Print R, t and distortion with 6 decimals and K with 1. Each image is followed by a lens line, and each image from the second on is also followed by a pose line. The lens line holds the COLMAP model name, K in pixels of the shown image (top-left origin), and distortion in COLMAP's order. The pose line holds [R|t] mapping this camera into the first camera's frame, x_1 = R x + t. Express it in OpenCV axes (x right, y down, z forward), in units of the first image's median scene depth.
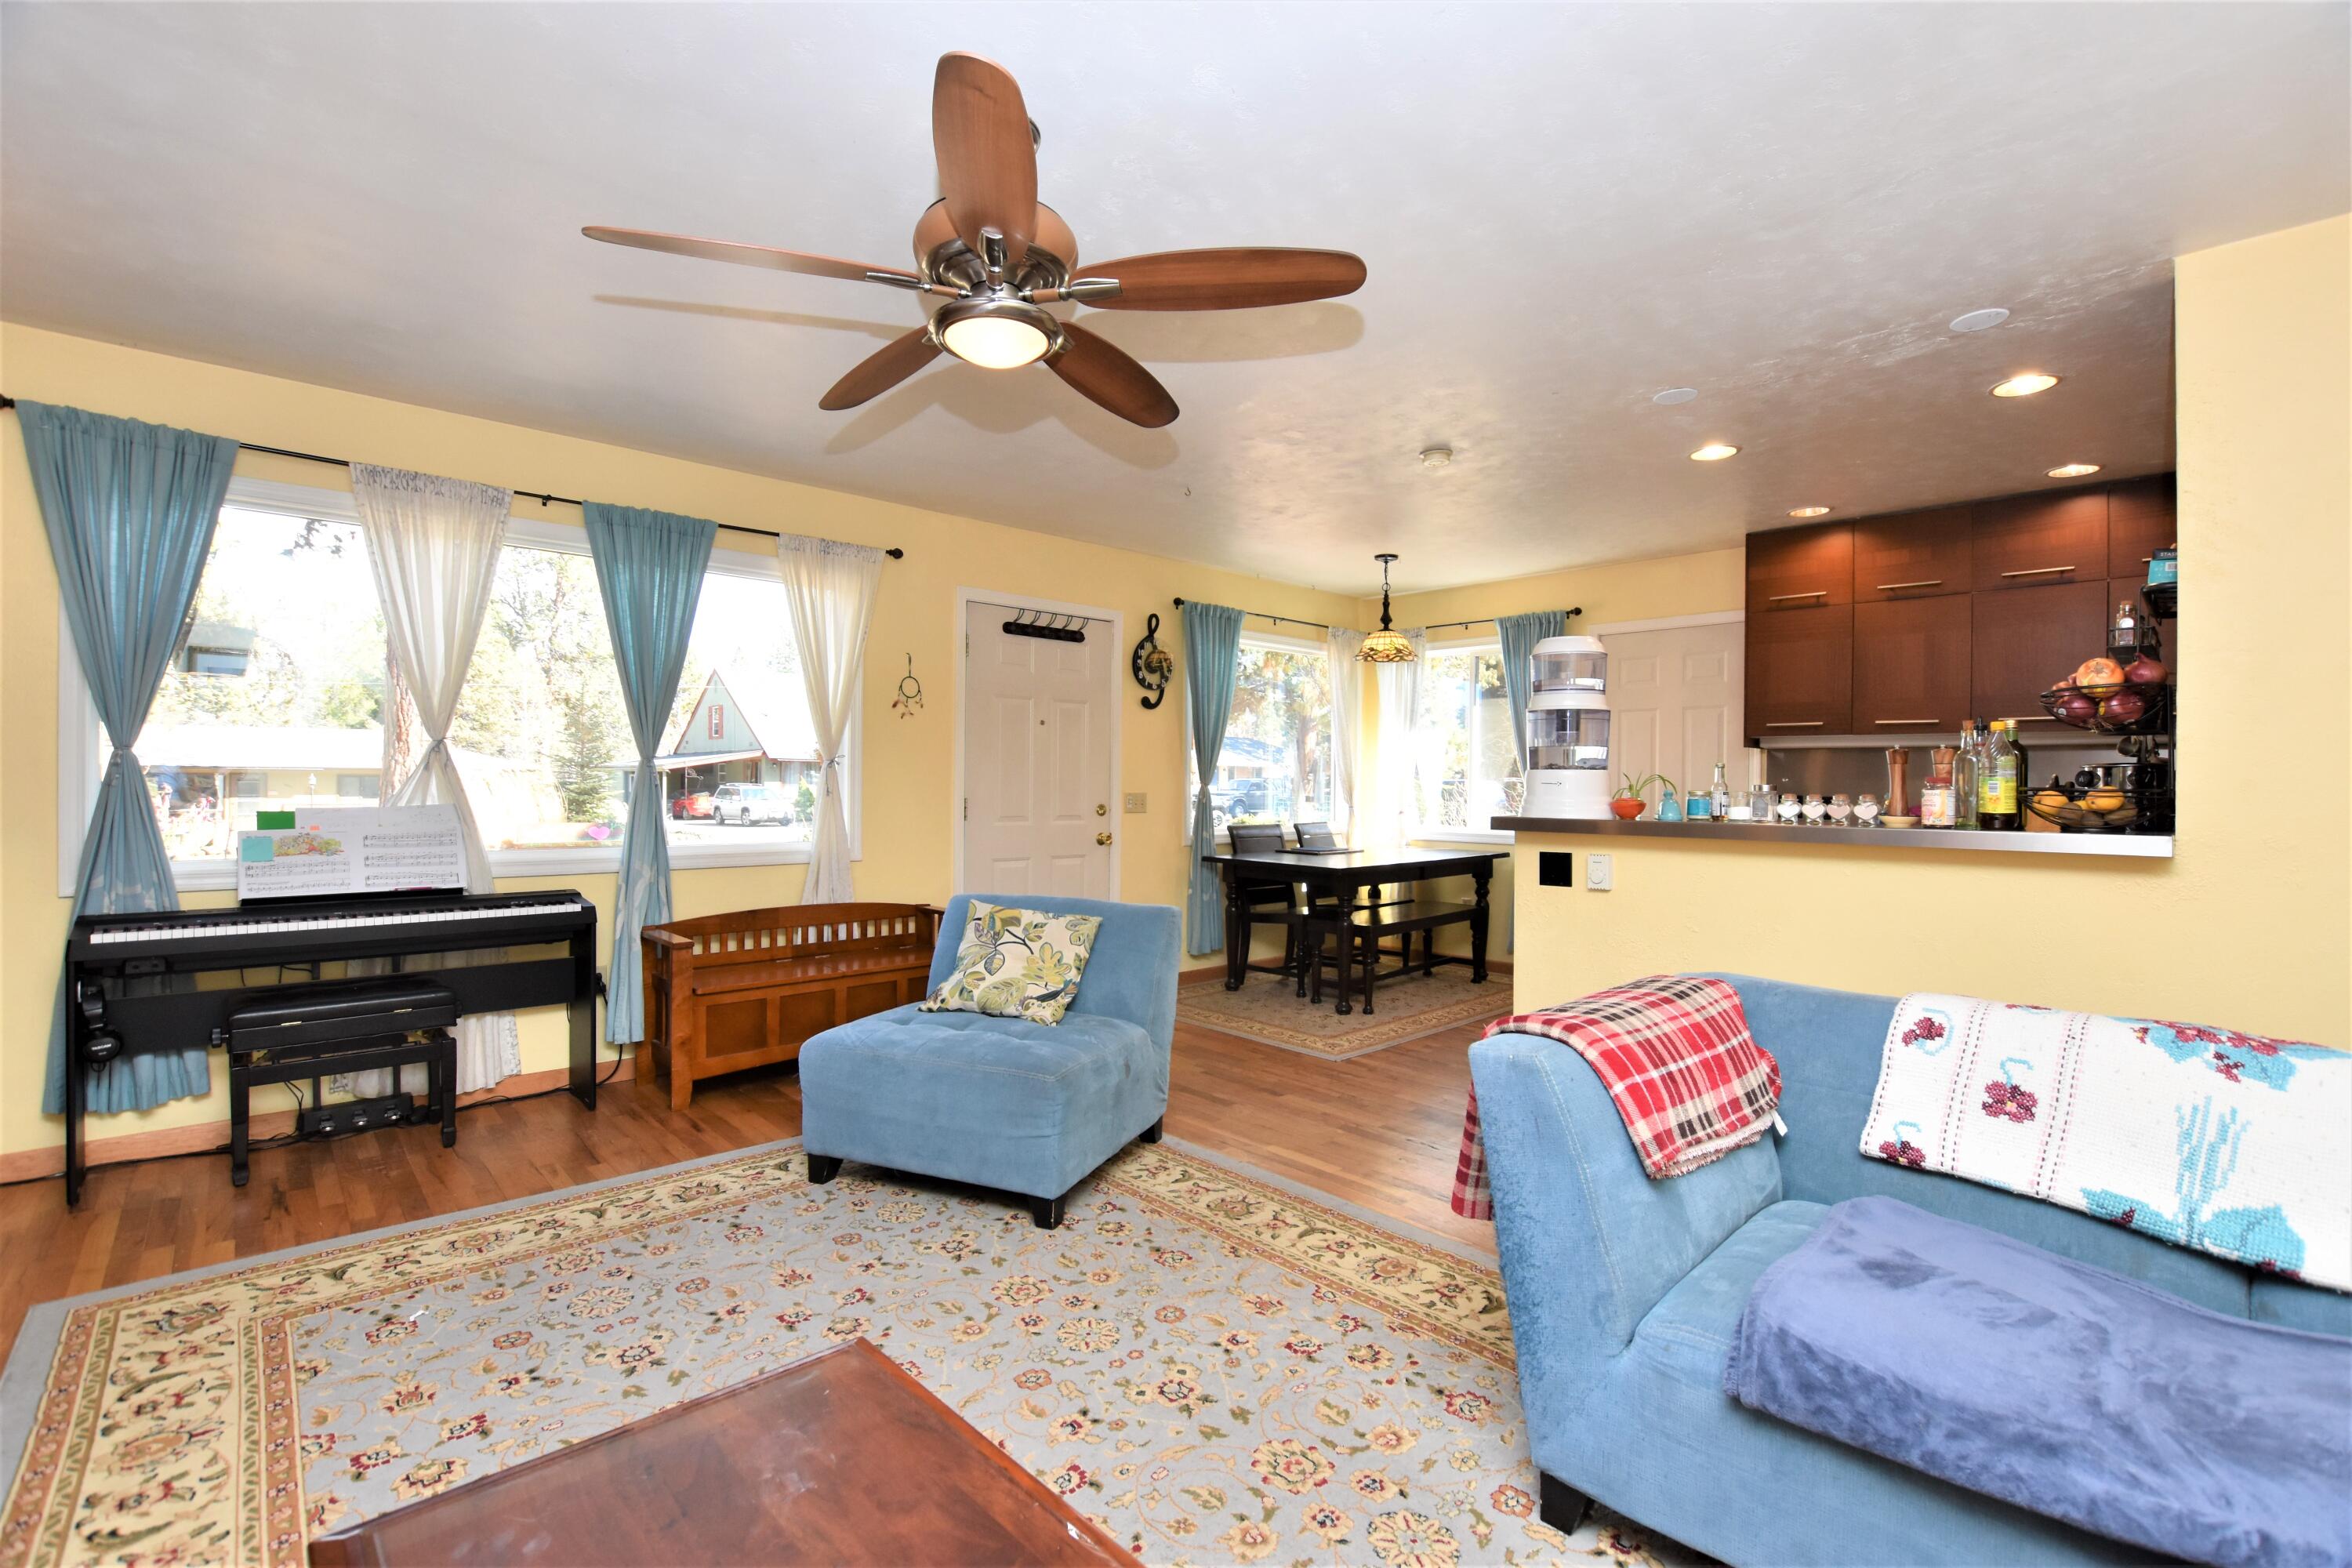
lens RADIAL K [[1028.8, 0, 1186.2], [0, 1028.8, 793.7], [0, 0, 1]] dist [-0.042951, 0.000300]
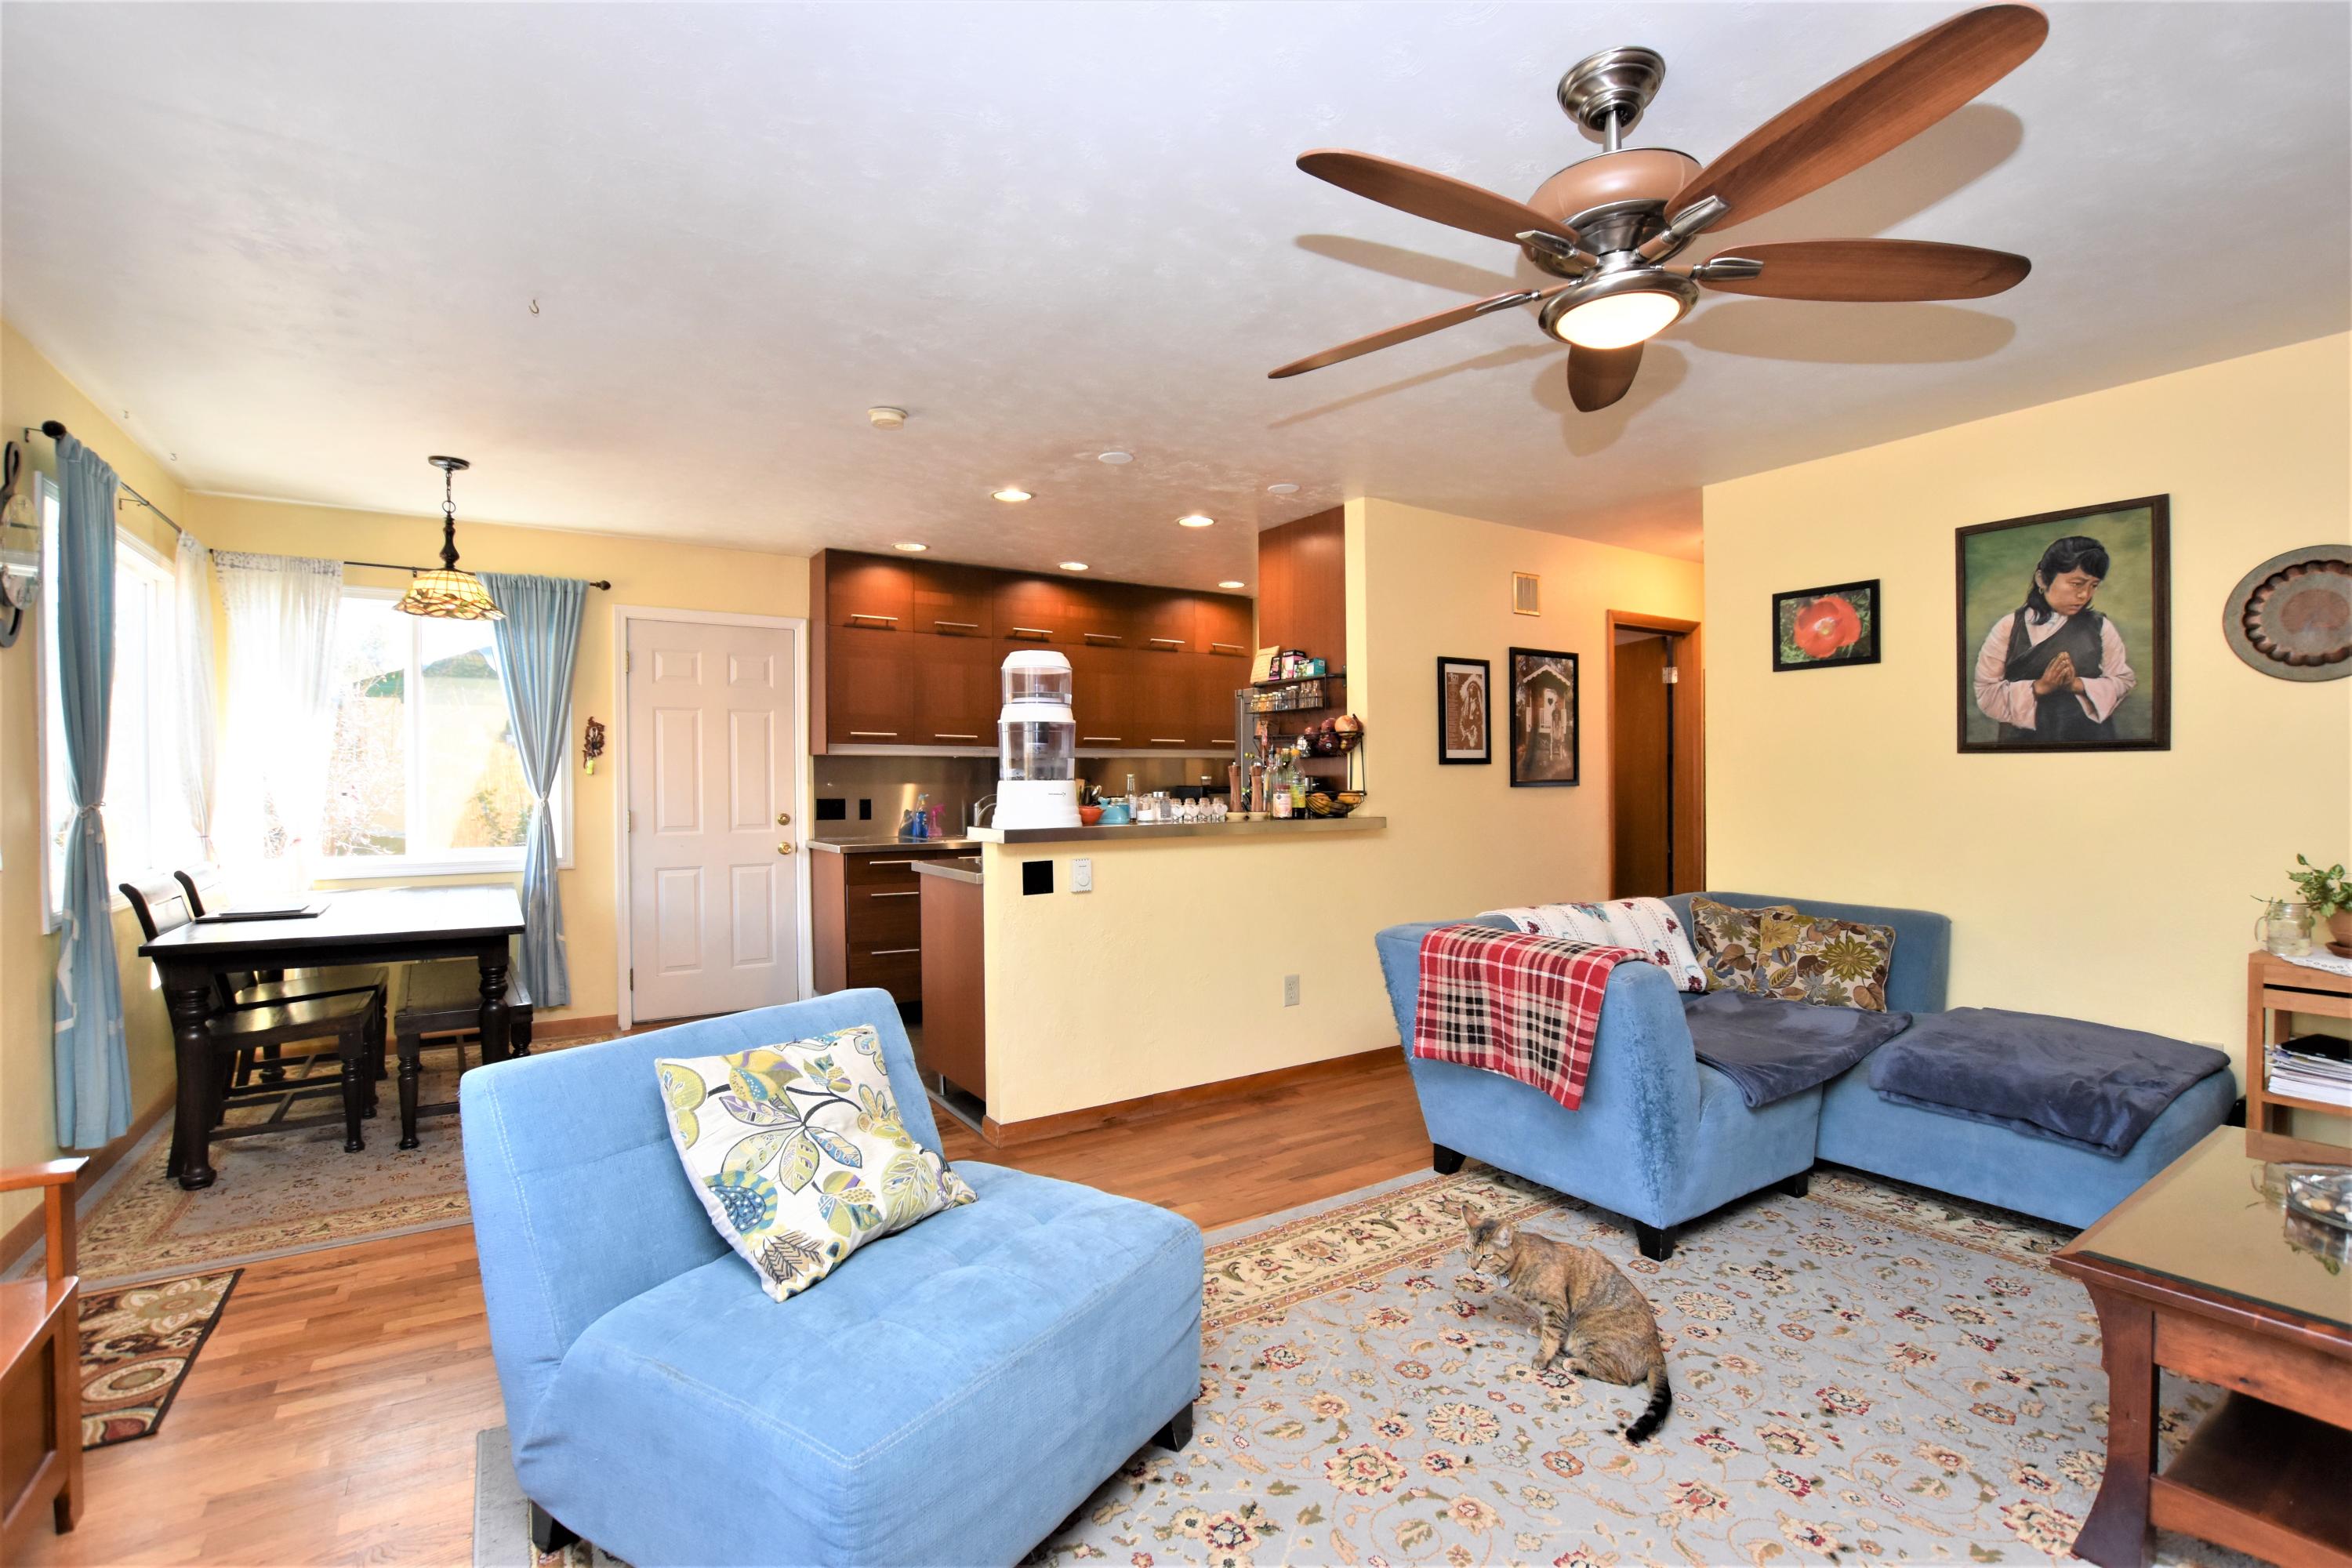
lens RADIAL K [[1054.2, 0, 1171.2], [0, 1054.2, 789.8], [0, 0, 1]] dist [-0.030100, 0.006851]
pose [[0.181973, -0.017259, 0.983152, -0.452409], [0.016427, 0.999760, 0.014510, -0.019185], [-0.983166, 0.013510, 0.182213, 0.470029]]
